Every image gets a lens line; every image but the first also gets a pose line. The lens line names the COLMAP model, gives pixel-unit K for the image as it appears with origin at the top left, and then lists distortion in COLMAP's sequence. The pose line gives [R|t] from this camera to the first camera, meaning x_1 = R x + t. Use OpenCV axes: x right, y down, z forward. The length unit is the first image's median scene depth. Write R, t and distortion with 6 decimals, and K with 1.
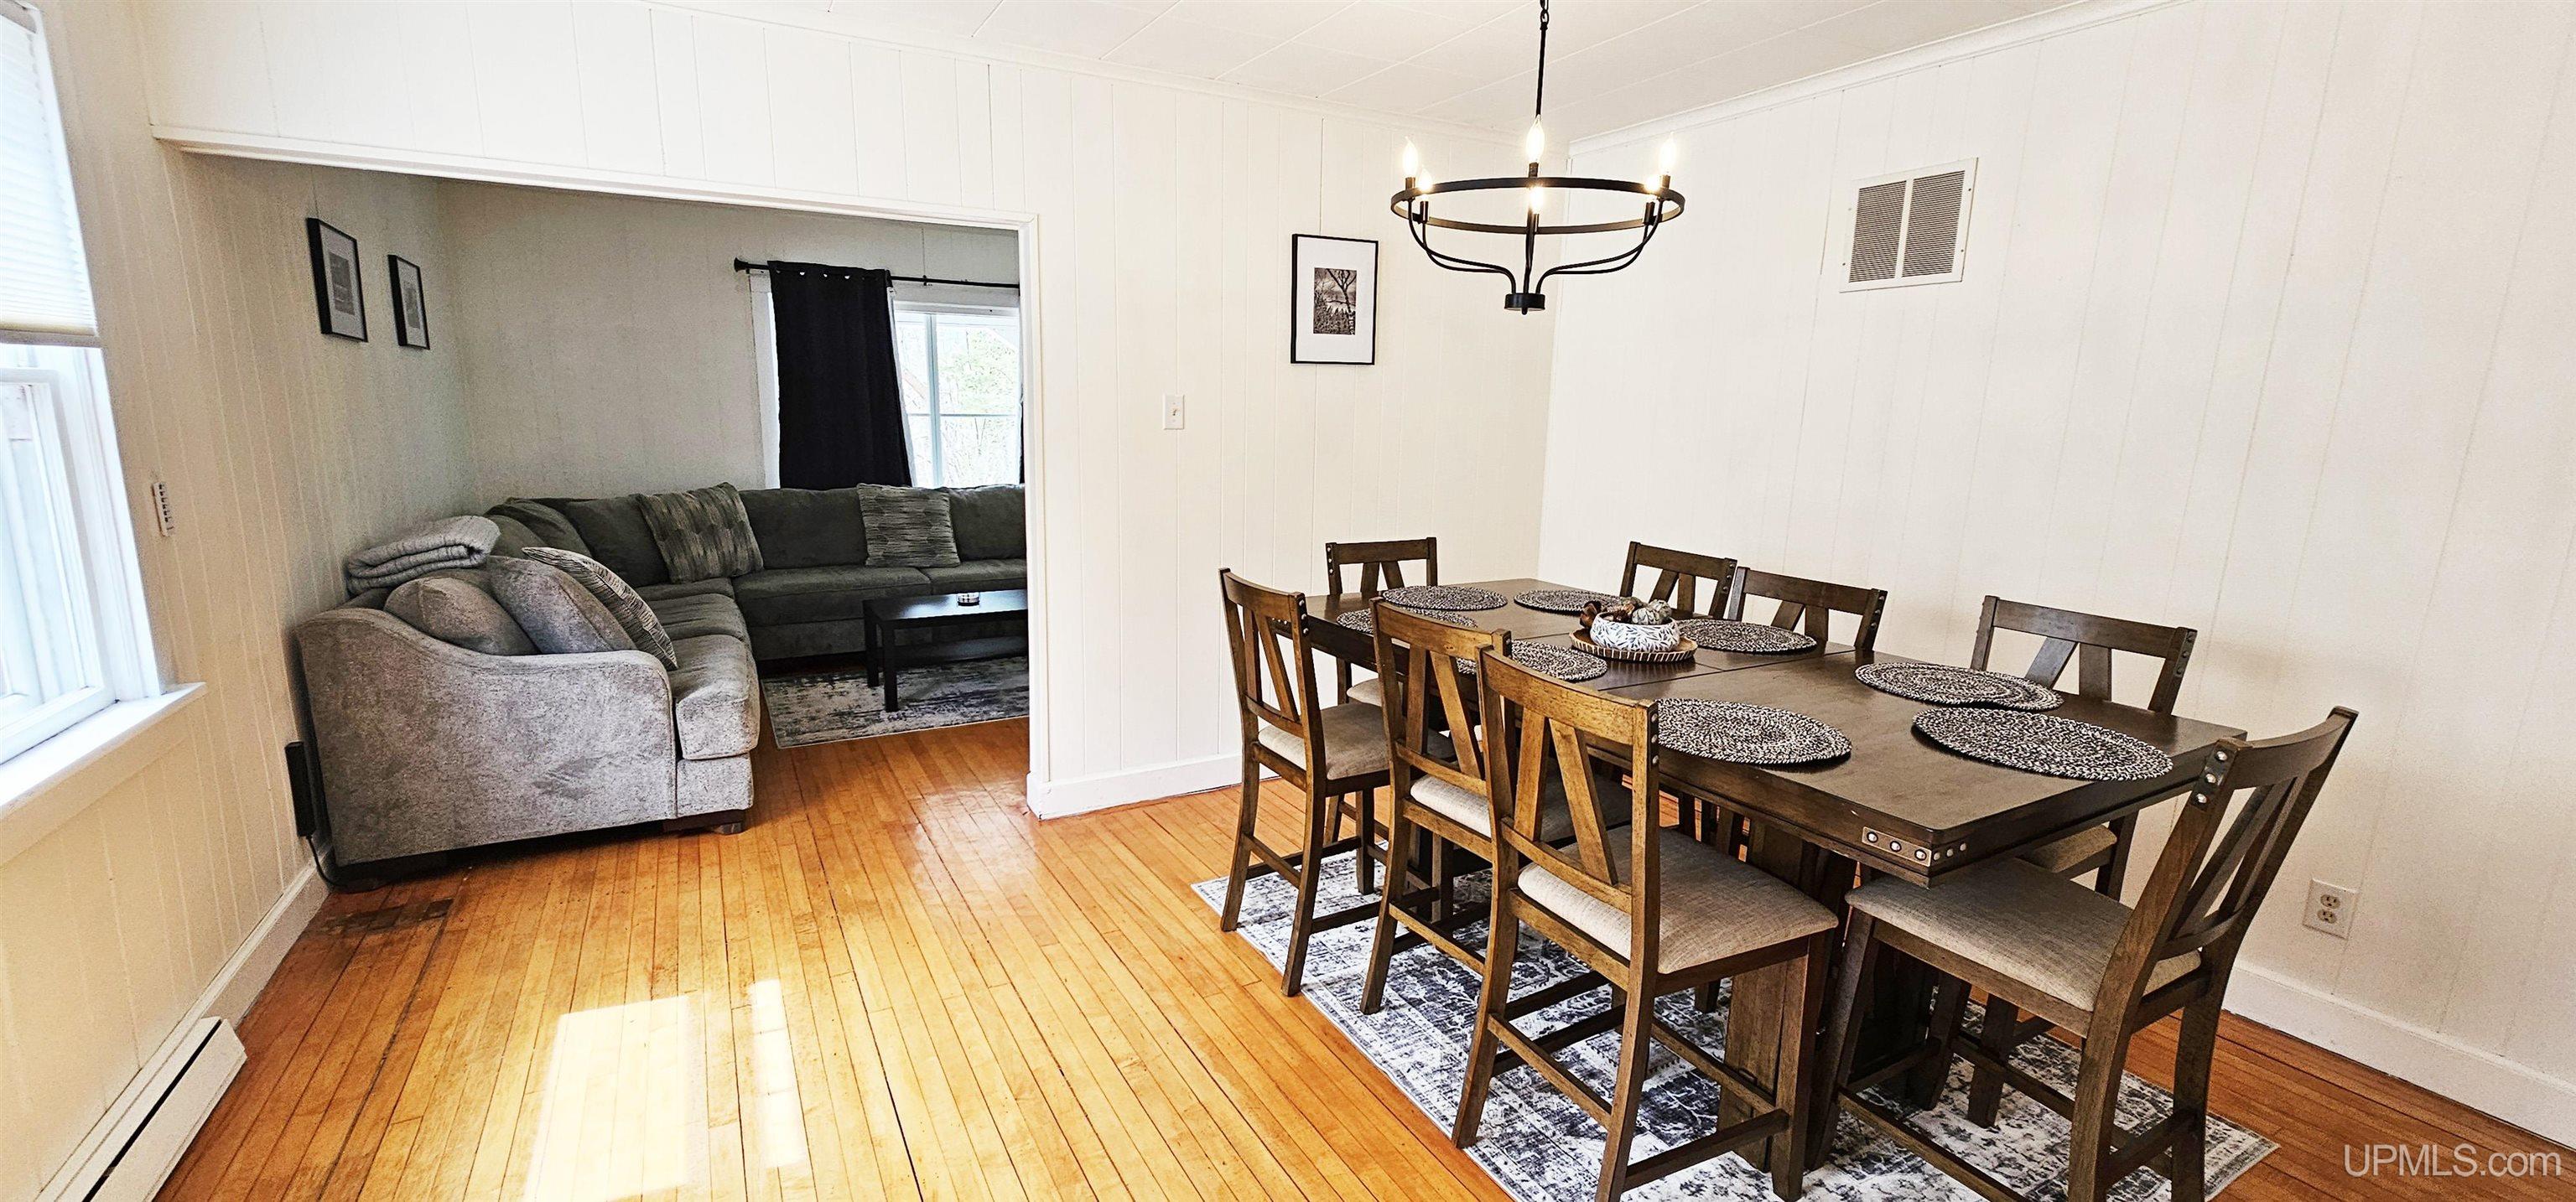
lens RADIAL K [[1041.8, 0, 1277.6], [0, 1041.8, 595.7], [0, 0, 1]] dist [-0.000924, -0.000822]
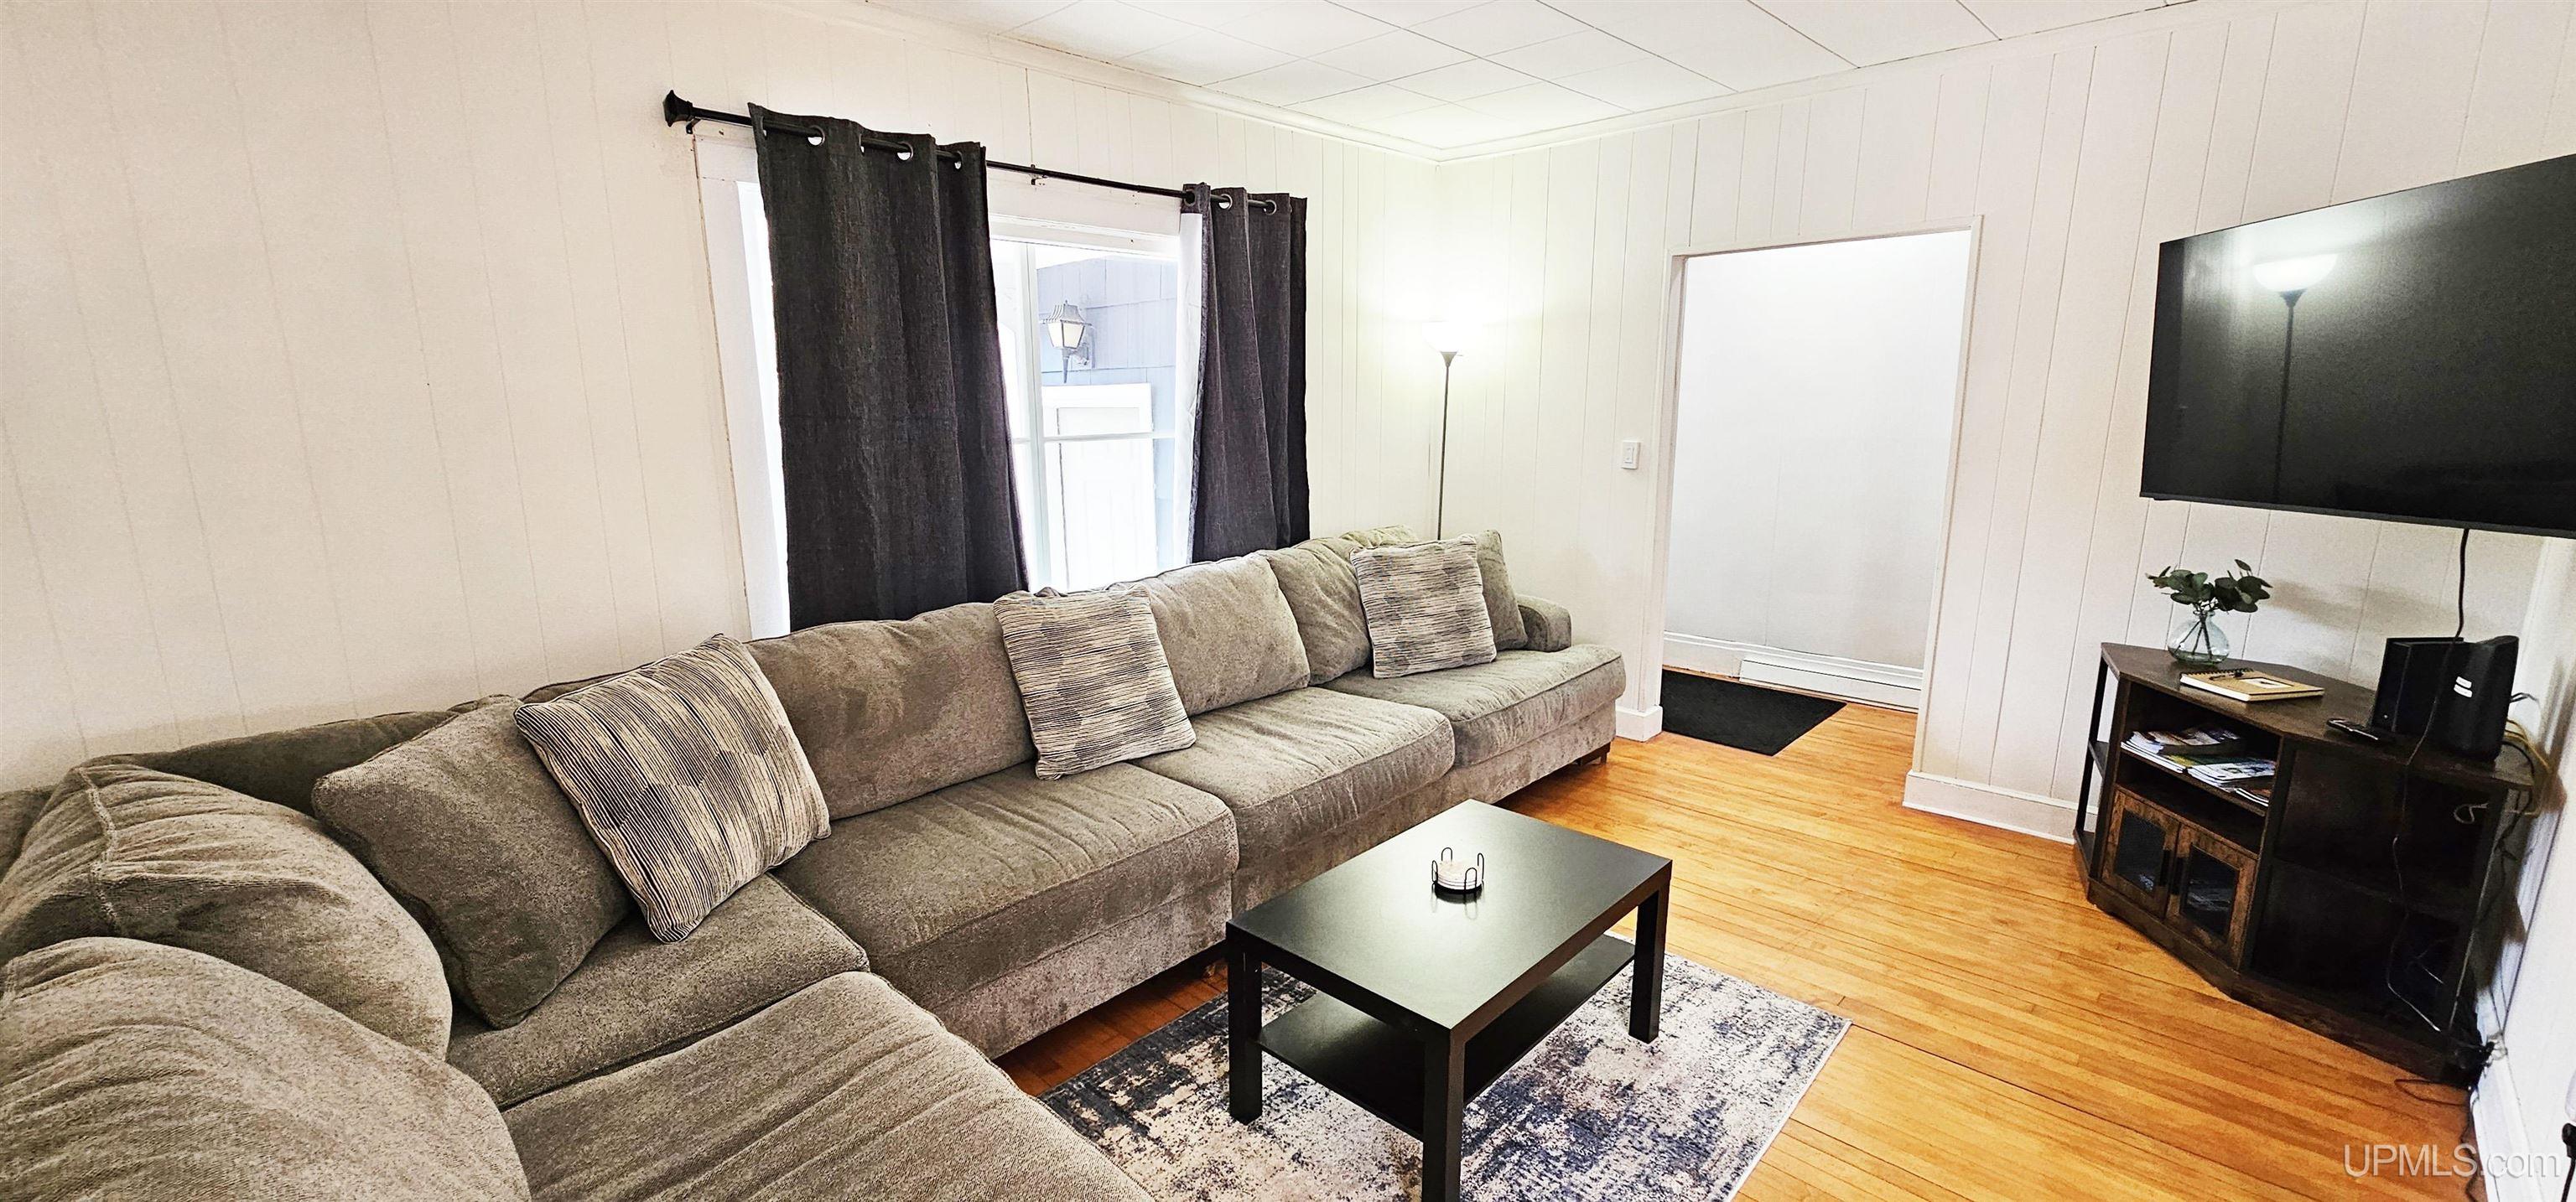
lens RADIAL K [[1041.8, 0, 1288.3], [0, 1041.8, 598.1], [0, 0, 1]] dist [-0.000924, -0.000822]
pose [[0.956984, -0.080059, 0.278878, -0.431352], [0.073242, 0.996707, 0.034794, -0.121748], [-0.280745, -0.012872, 0.959696, 0.546470]]
